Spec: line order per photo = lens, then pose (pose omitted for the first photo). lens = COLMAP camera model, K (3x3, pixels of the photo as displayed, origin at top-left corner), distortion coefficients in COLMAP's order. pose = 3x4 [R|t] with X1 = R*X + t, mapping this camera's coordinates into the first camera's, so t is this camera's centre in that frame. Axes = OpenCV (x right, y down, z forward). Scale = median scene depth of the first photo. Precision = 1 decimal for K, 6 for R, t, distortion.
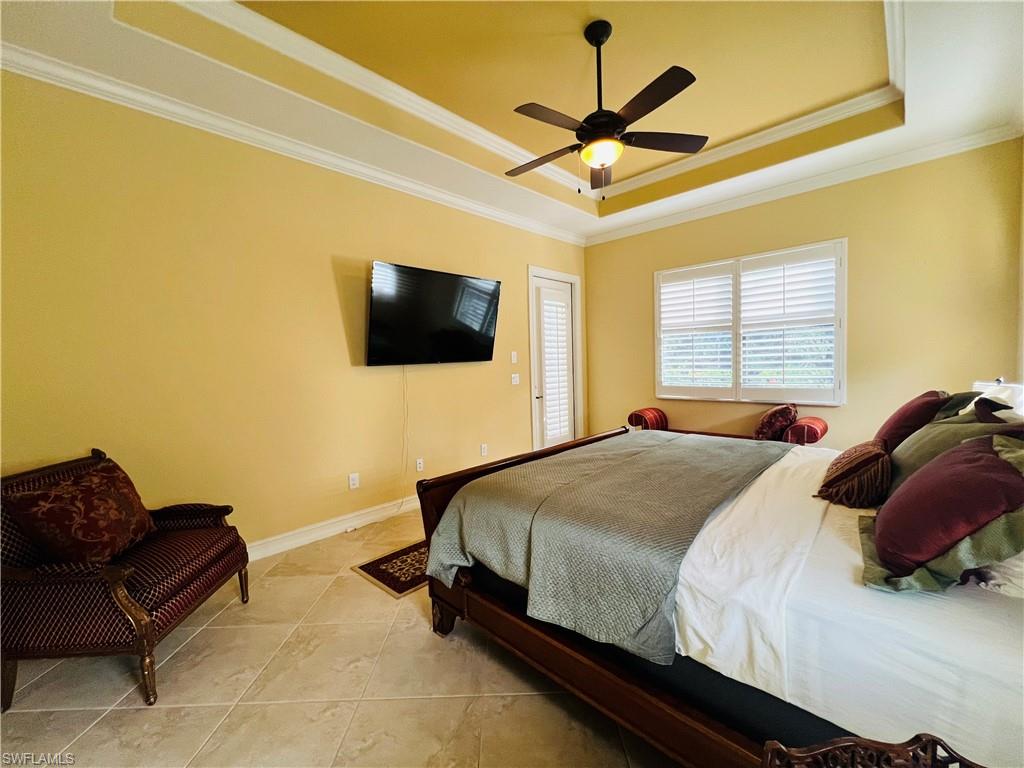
lens RADIAL K [[413.6, 0, 513.9], [0, 413.6, 381.8], [0, 0, 1]] dist [-0.000477, 0.000437]
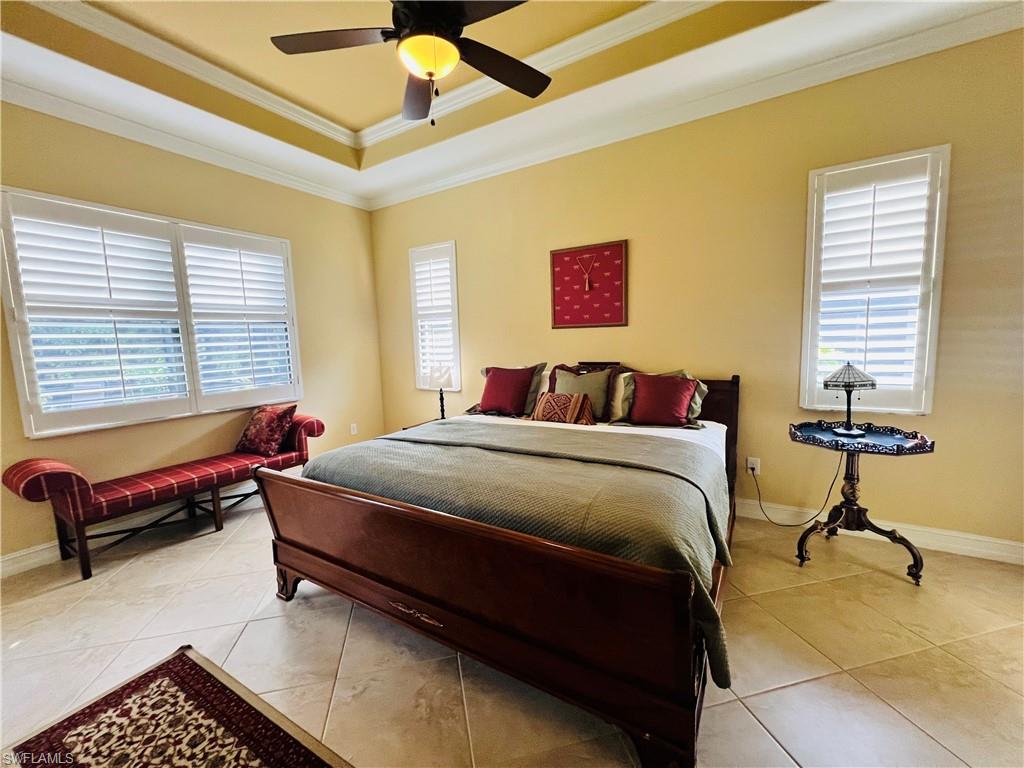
lens RADIAL K [[413.6, 0, 515.5], [0, 413.6, 384.9], [0, 0, 1]] dist [-0.000477, 0.000437]
pose [[-0.209035, -0.073502, 0.975142, -0.316185], [0.079317, 0.992612, 0.091821, -0.030758], [-0.974686, 0.096539, -0.201660, 0.591874]]
